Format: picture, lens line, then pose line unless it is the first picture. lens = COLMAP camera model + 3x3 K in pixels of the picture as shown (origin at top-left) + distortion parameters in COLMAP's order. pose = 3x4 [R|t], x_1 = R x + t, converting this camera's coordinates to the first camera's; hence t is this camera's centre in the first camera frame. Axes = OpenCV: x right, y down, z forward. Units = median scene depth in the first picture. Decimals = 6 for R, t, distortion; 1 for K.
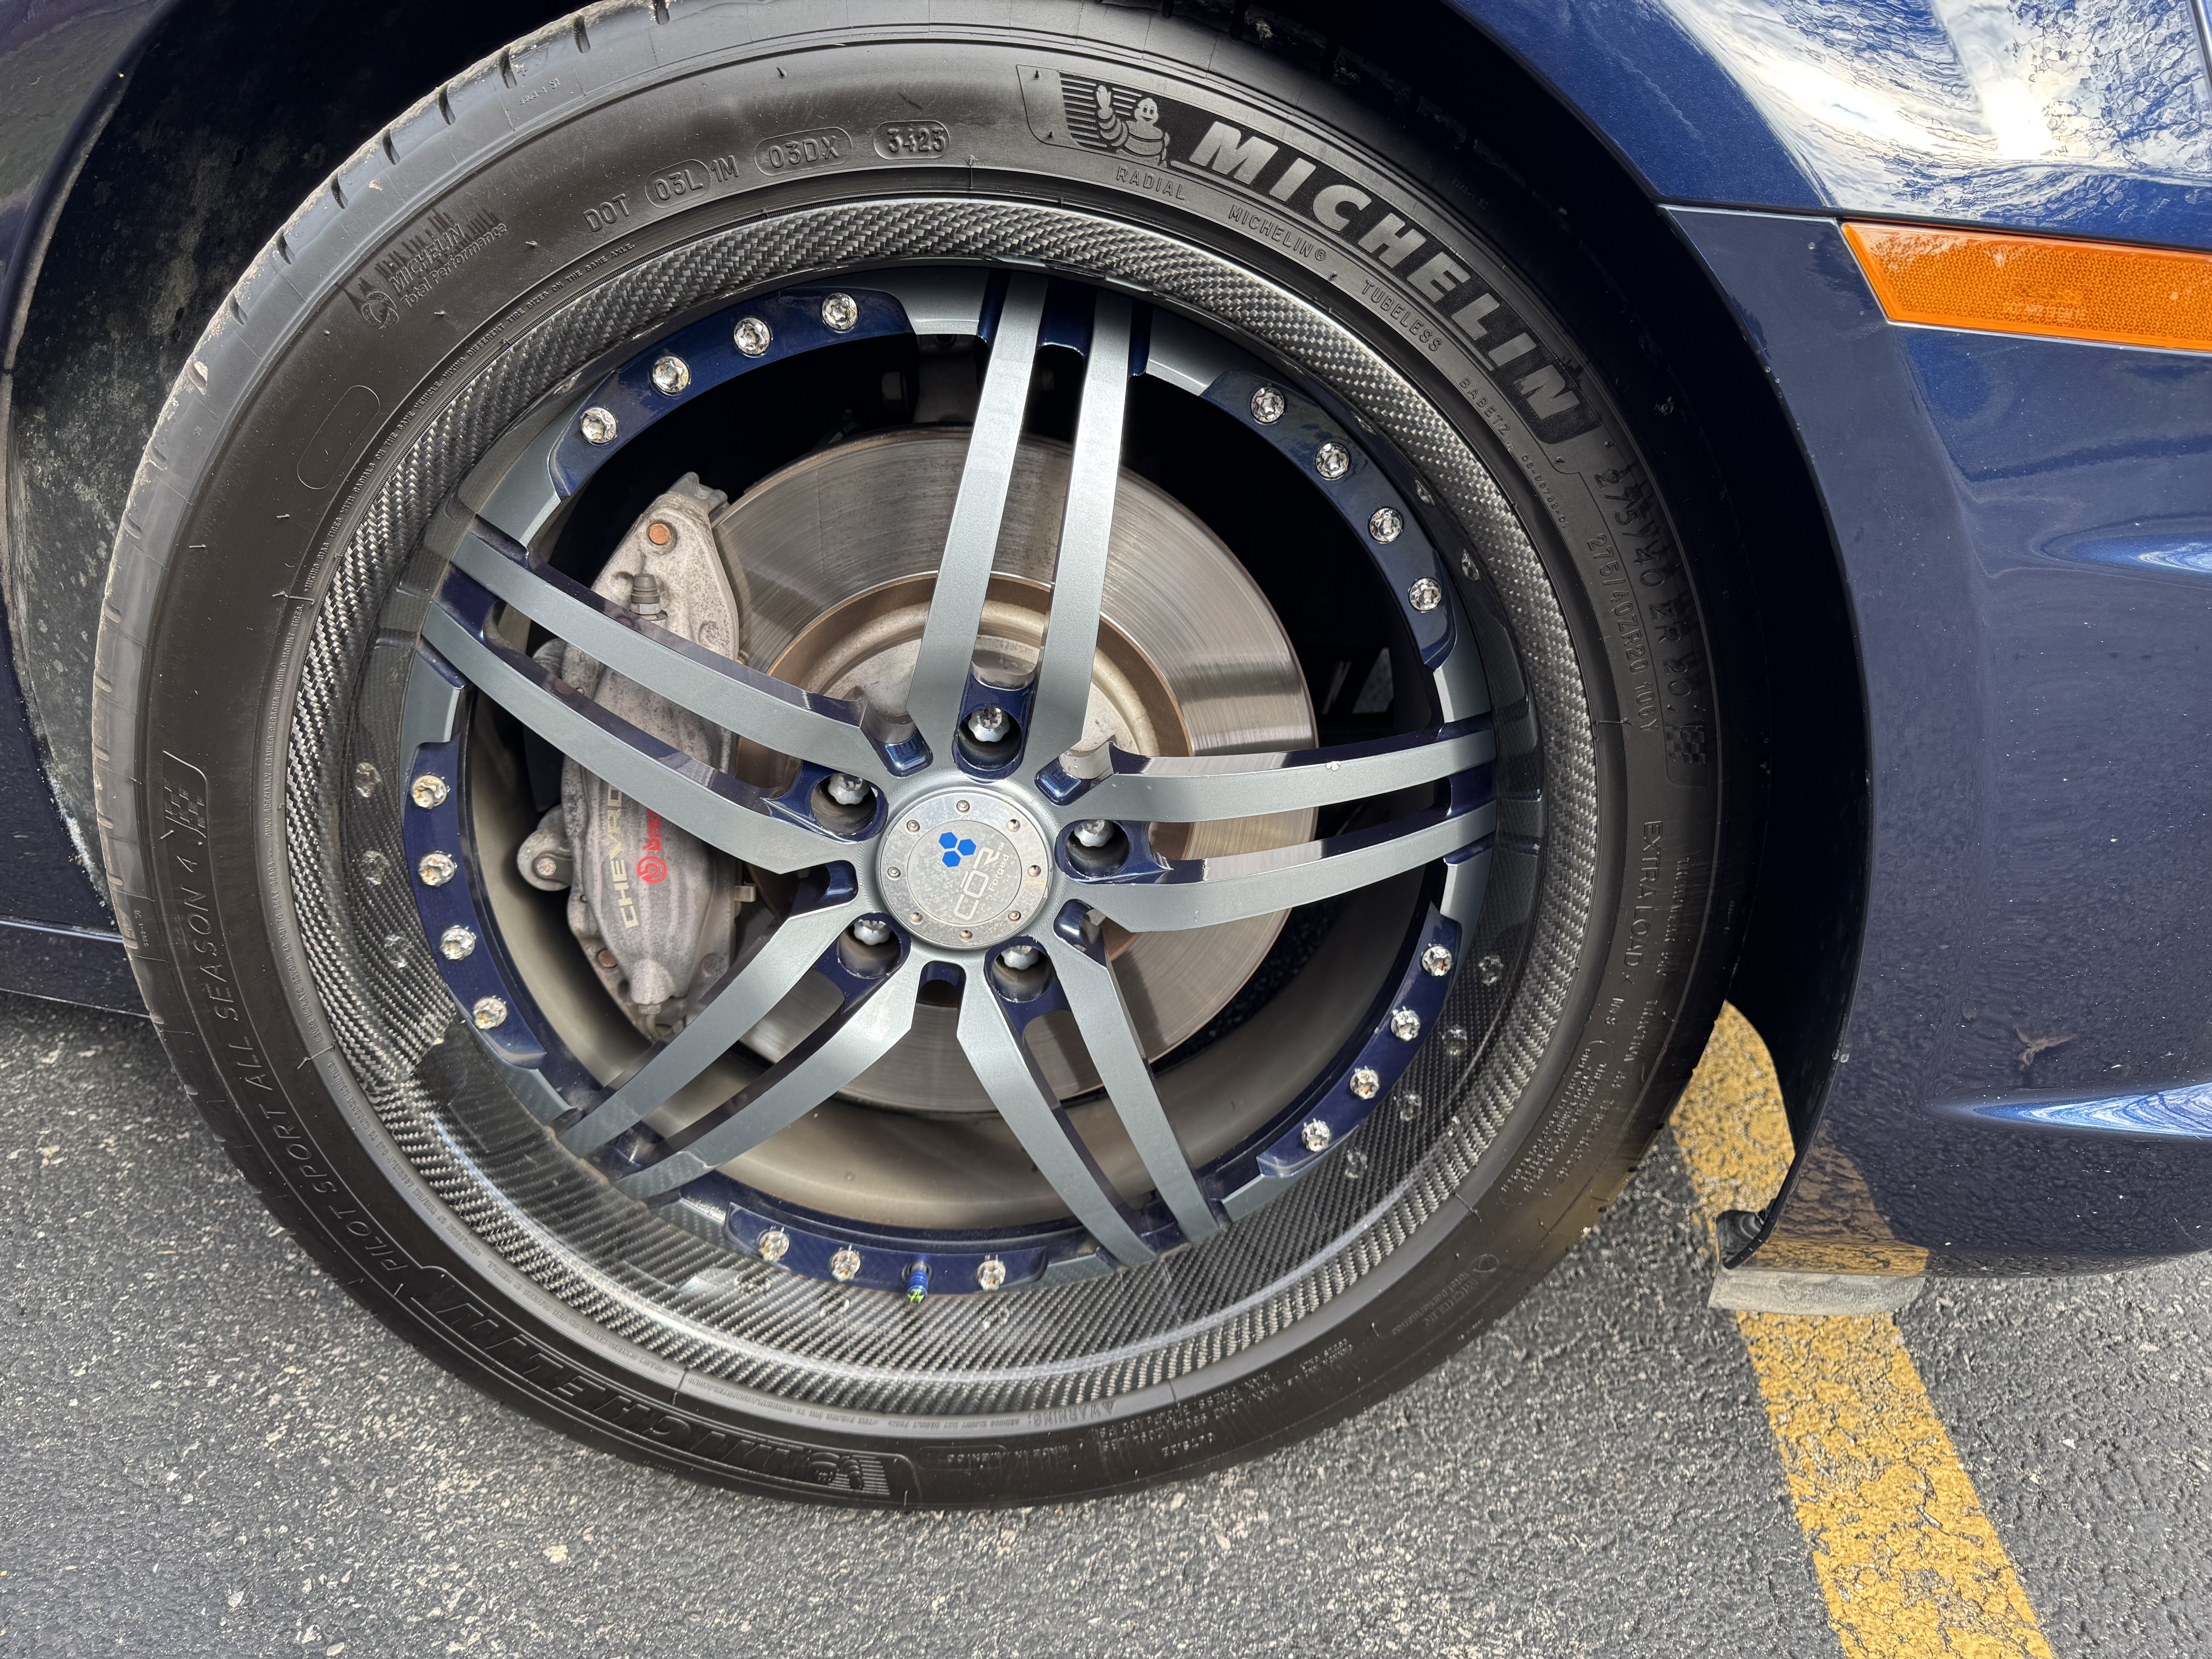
lens RADIAL K [[1560.7, 0, 1104.0], [0, 1560.7, 849.6], [0, 0, 1]] dist [-0.008726, -0.004768]
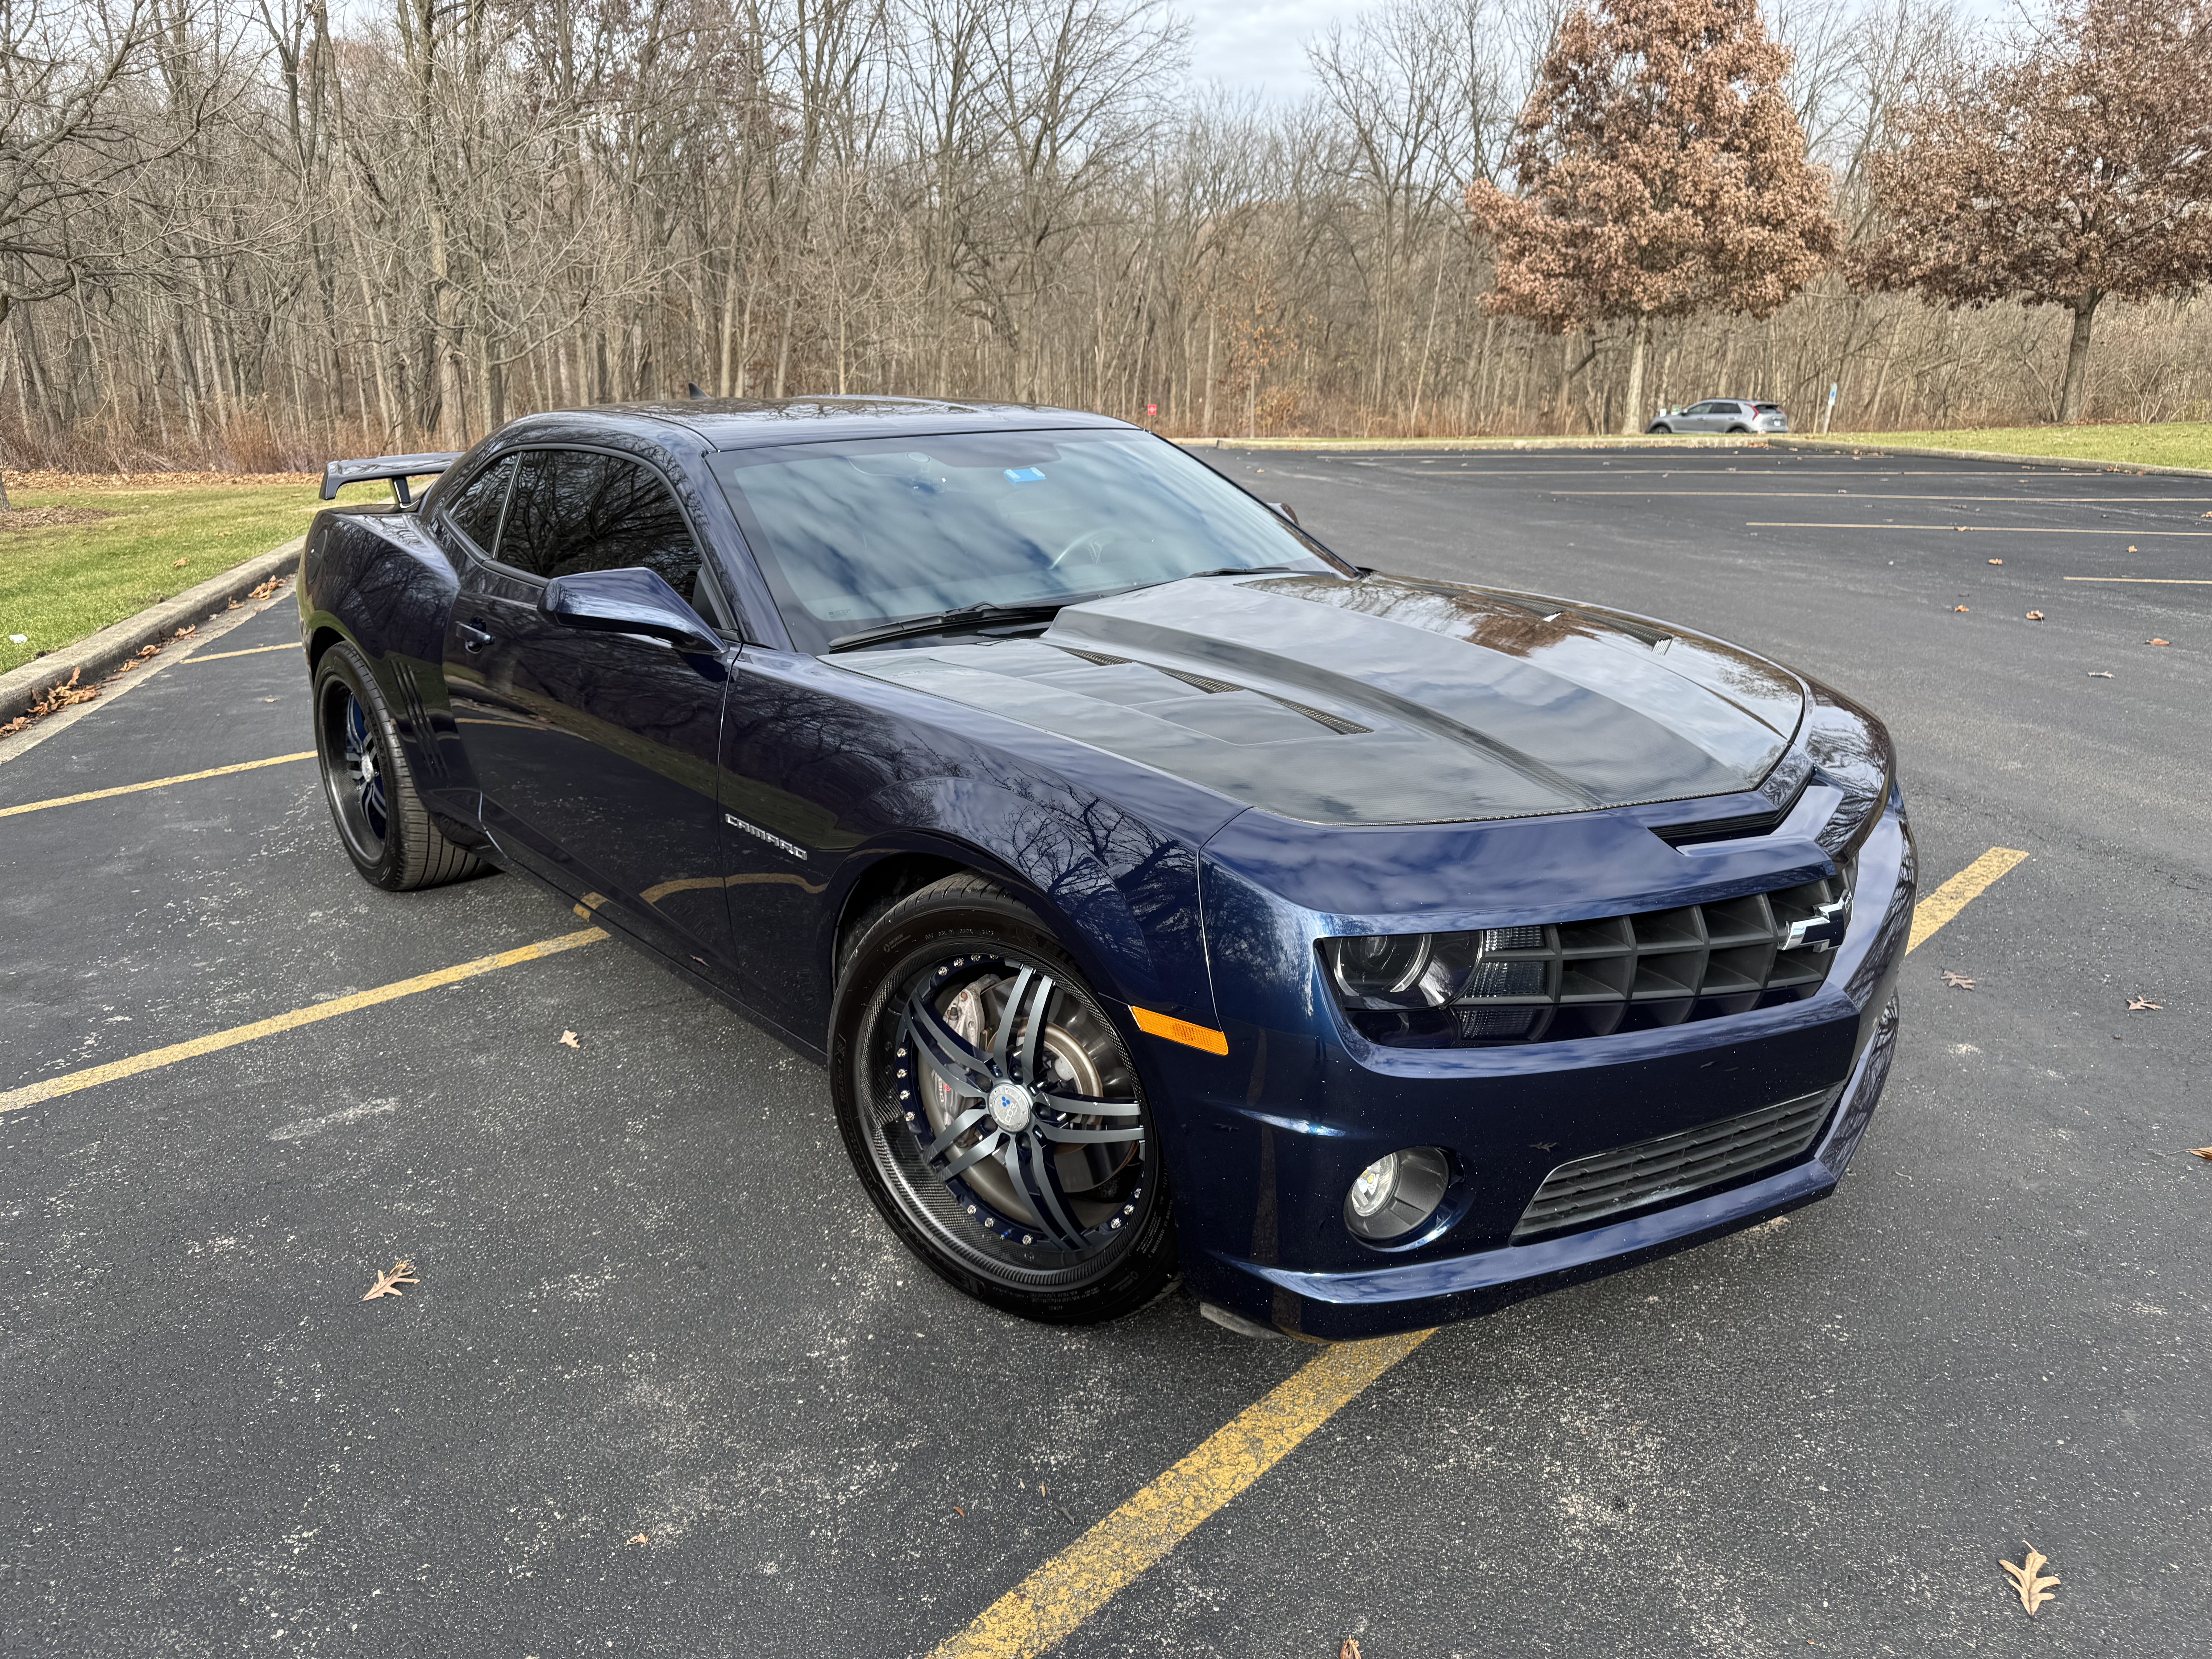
lens RADIAL K [[1560.7, 0, 1108.6], [0, 1560.7, 824.0], [0, 0, 1]] dist [-0.008726, -0.004768]
pose [[0.810088, 0.134082, -0.570771, 1.937846], [-0.205075, 0.976806, -0.061595, -0.424861], [0.549274, 0.166948, 0.818796, -1.790058]]
